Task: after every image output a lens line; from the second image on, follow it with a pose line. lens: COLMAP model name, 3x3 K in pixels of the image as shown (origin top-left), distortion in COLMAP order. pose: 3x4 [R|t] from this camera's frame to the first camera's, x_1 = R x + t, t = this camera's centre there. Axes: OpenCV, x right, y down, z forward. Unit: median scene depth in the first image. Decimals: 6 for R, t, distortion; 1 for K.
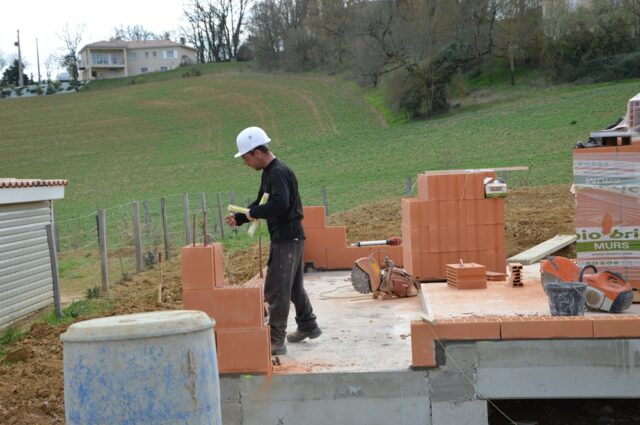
lens RADIAL K [[1243.6, 0, 321.9], [0, 1243.6, 214.0], [0, 0, 1]] dist [0.461556, 0.000000]
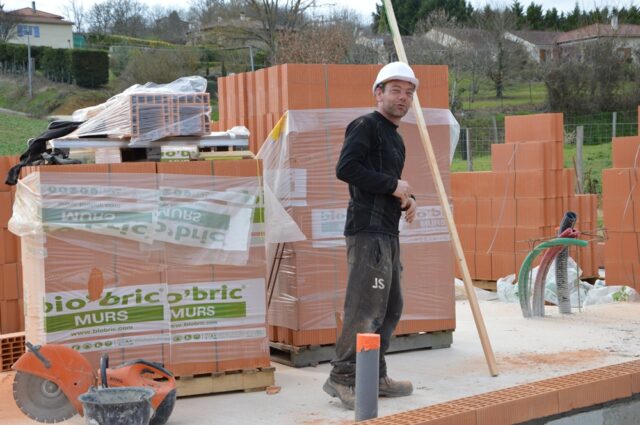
lens RADIAL K [[1243.6, 0, 321.6], [0, 1243.6, 211.9], [0, 0, 1]] dist [0.461556, 0.000000]
pose [[0.727160, -0.013345, 0.686338, -0.128232], [0.031446, 0.999409, -0.013884, -0.016003], [-0.685747, 0.031678, 0.727150, 0.458017]]
